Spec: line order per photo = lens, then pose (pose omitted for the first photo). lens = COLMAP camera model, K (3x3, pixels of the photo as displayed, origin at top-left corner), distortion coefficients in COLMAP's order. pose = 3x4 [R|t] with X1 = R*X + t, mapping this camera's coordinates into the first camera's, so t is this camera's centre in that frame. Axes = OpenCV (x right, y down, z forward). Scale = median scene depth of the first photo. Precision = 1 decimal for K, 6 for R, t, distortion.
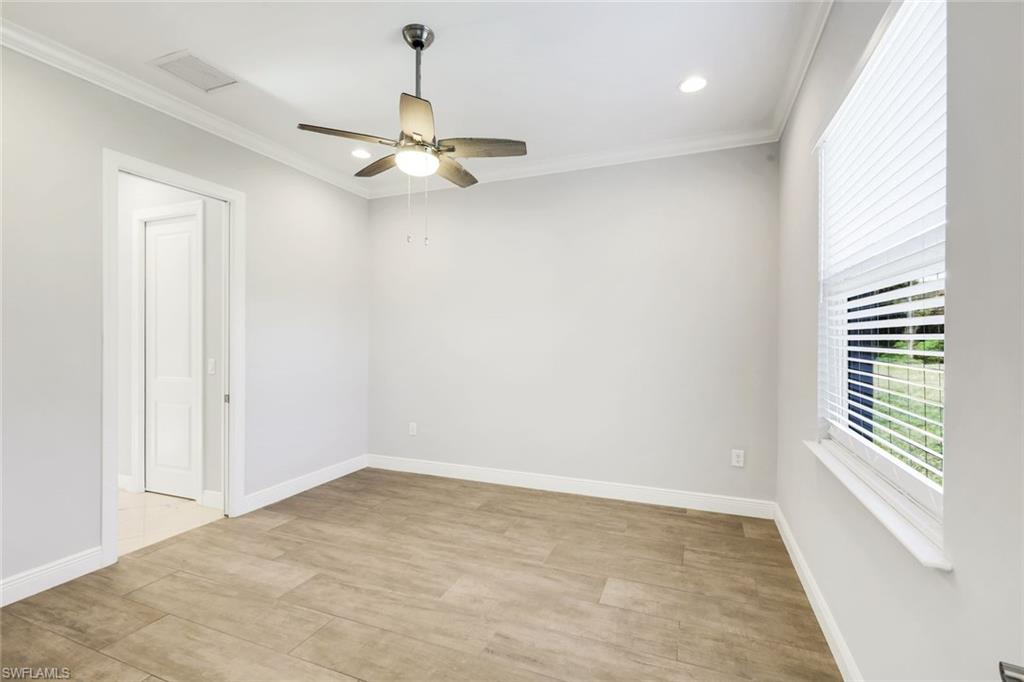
lens RADIAL K [[449.8, 0, 512.3], [0, 449.8, 333.0], [0, 0, 1]] dist [0.003401, 0.000617]
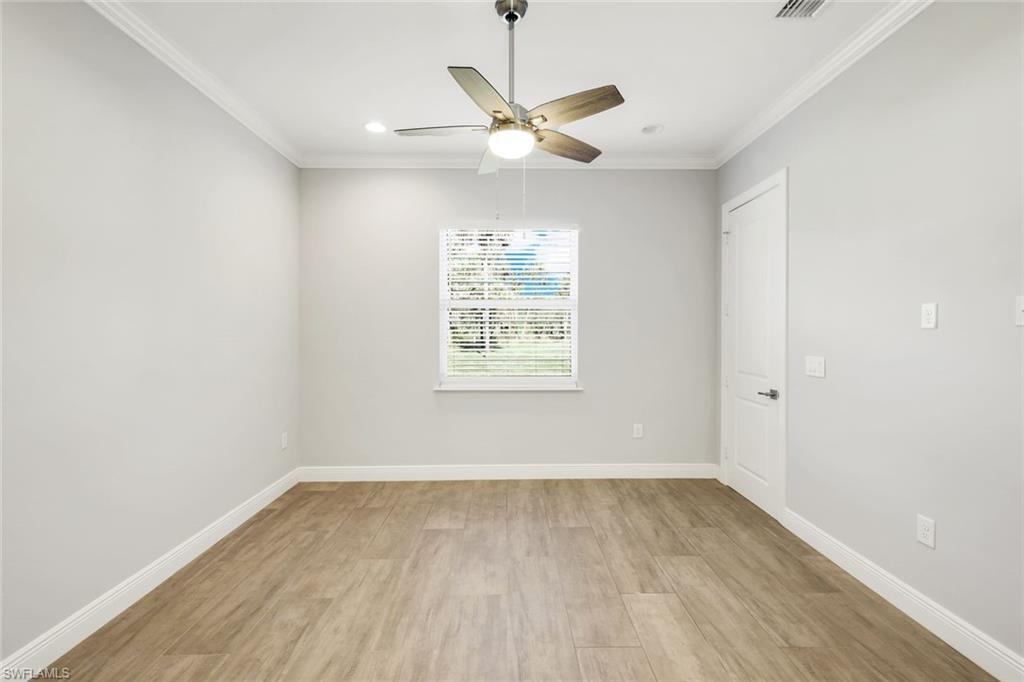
lens RADIAL K [[449.8, 0, 512.3], [0, 449.8, 333.0], [0, 0, 1]] dist [0.003401, 0.000617]
pose [[-0.376476, -0.005424, 0.926410, -0.854050], [-0.006277, 0.999975, 0.003304, 0.012859], [-0.926405, -0.004571, -0.376501, 1.072392]]
